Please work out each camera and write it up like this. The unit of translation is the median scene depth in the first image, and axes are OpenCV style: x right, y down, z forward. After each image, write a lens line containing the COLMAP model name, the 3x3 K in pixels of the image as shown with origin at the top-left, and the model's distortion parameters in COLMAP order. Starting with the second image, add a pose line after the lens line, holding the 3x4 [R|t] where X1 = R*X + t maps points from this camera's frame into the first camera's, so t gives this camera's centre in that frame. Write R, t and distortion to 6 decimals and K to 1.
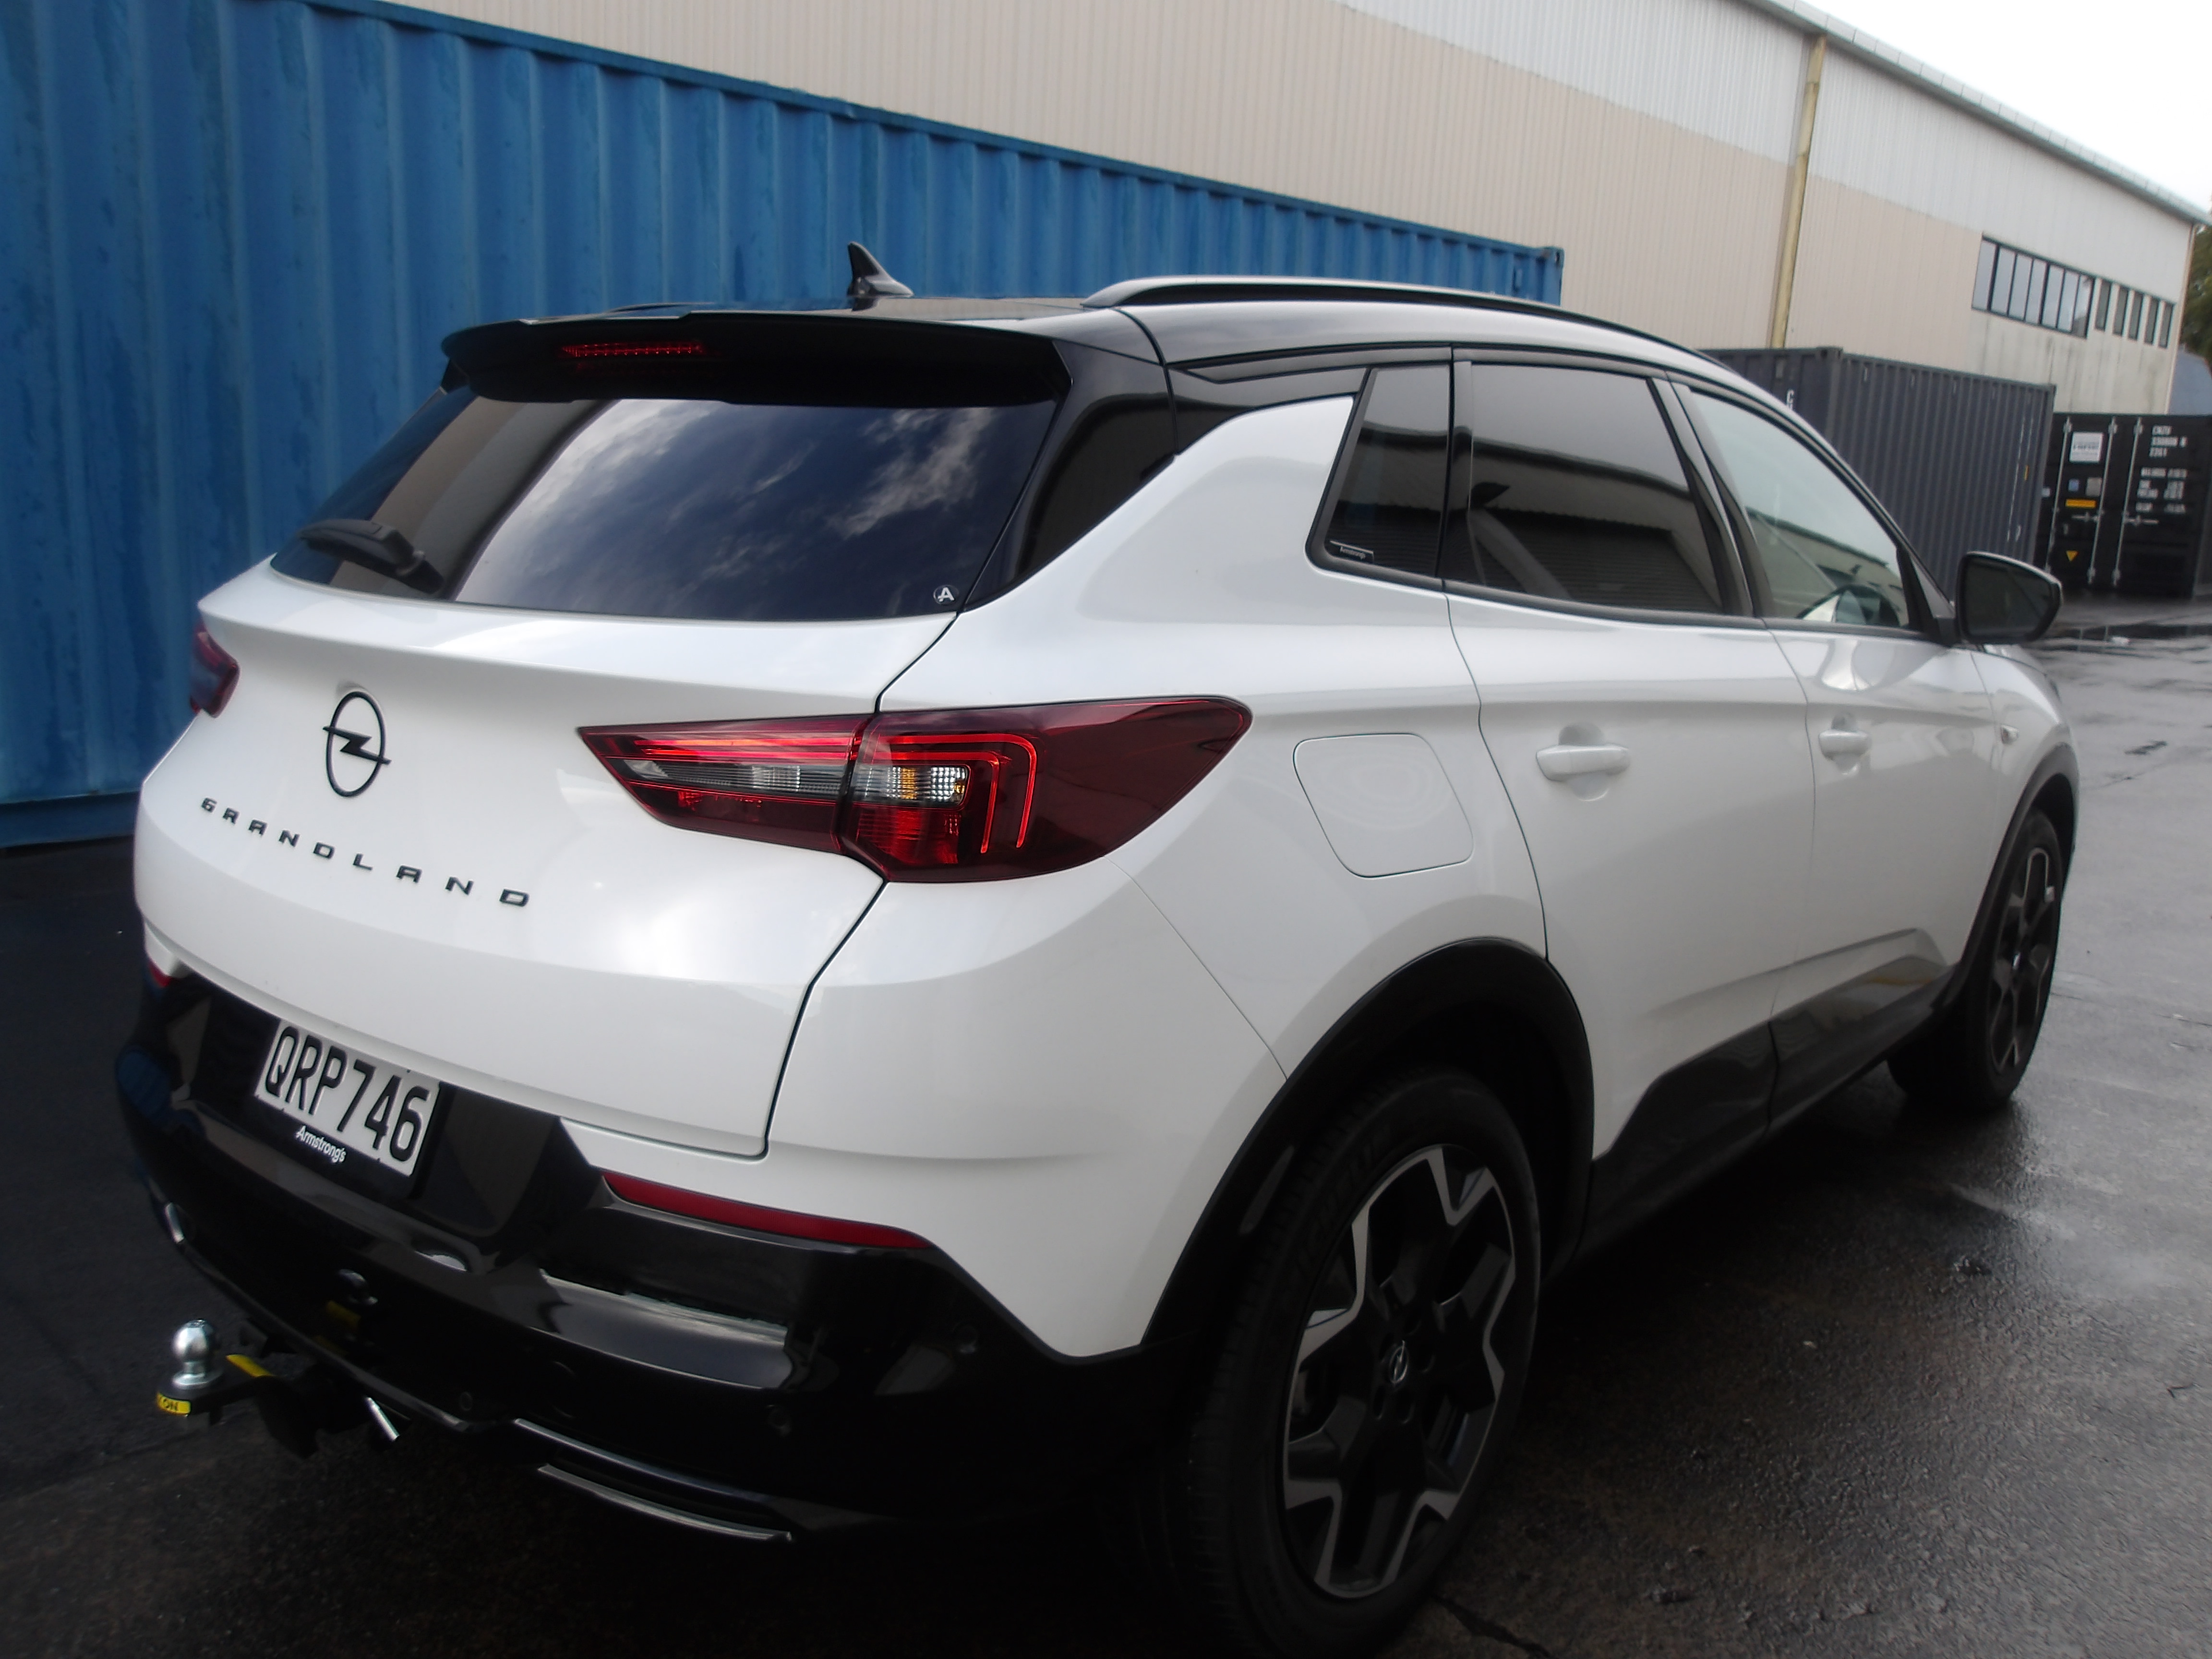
lens RADIAL K [[1745.4, 0, 1108.6], [0, 1745.4, 785.6], [0, 0, 1]] dist [0.017830, -0.005093]
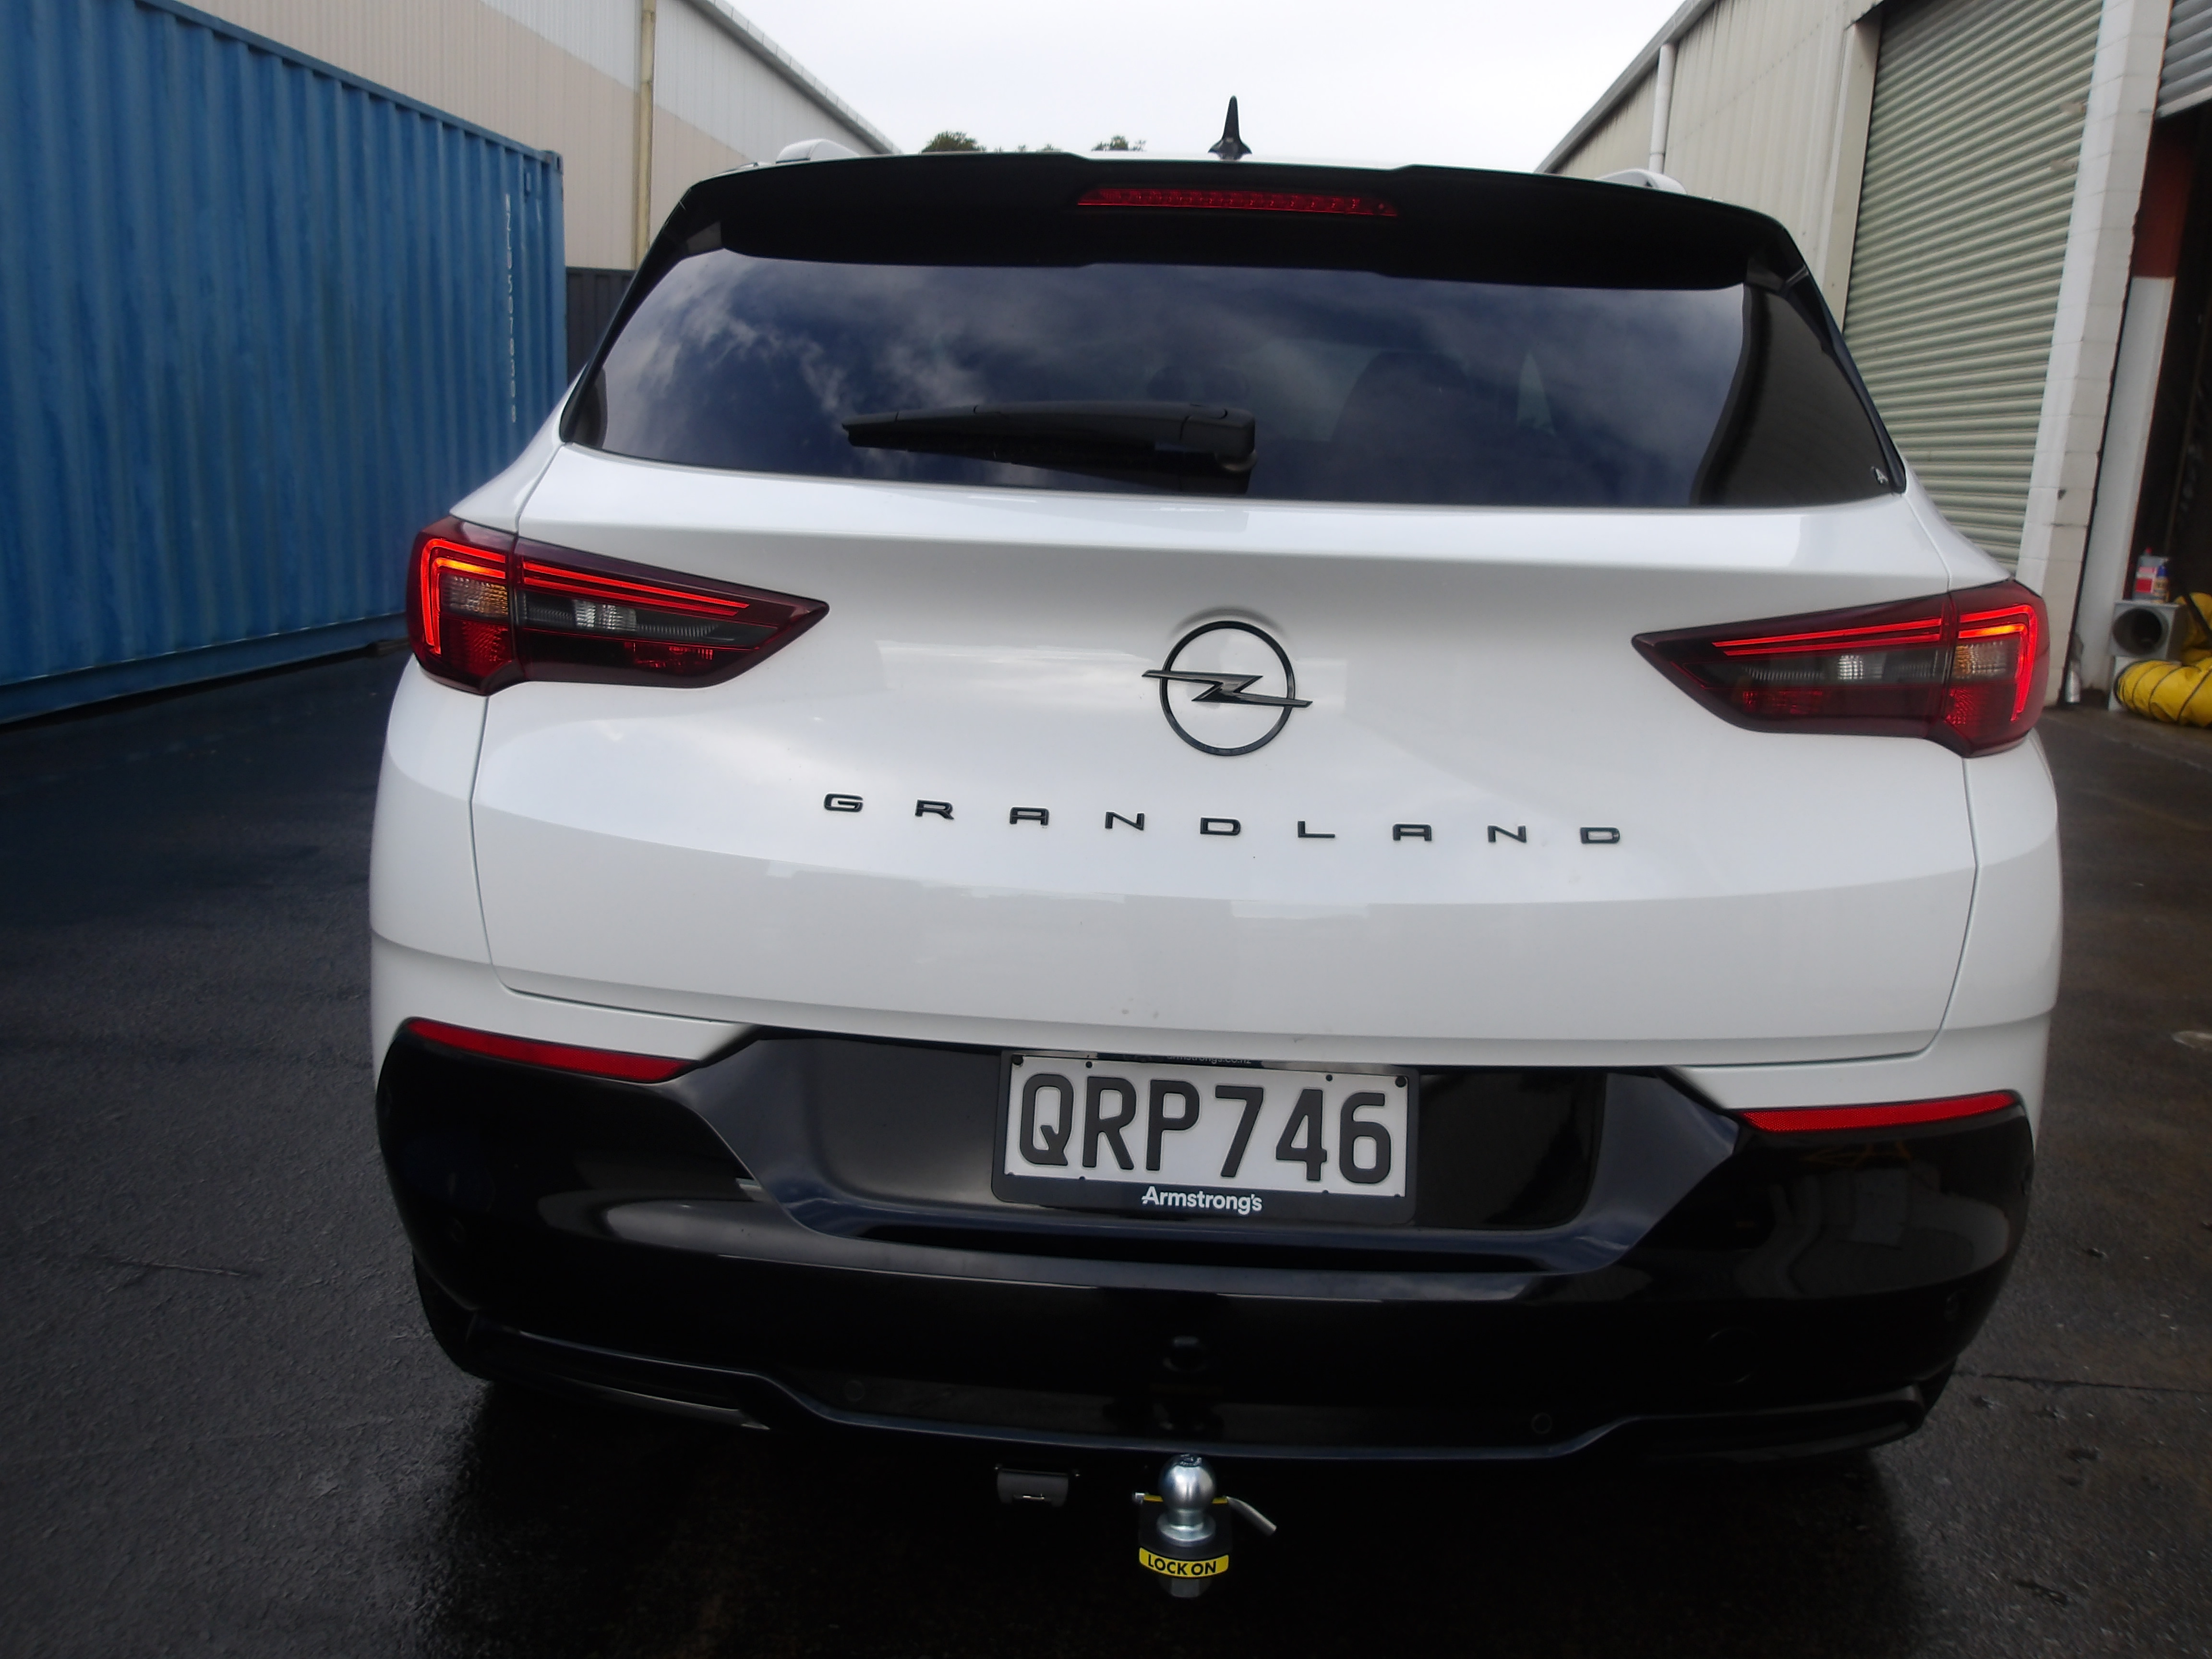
lens RADIAL K [[1745.4, 0, 1108.6], [0, 1745.4, 785.6], [0, 0, 1]] dist [0.017830, -0.005093]
pose [[0.789335, -0.118569, 0.602405, -0.955491], [0.093286, 0.992945, 0.073205, -0.042755], [-0.606834, -0.001587, 0.794827, 0.411409]]
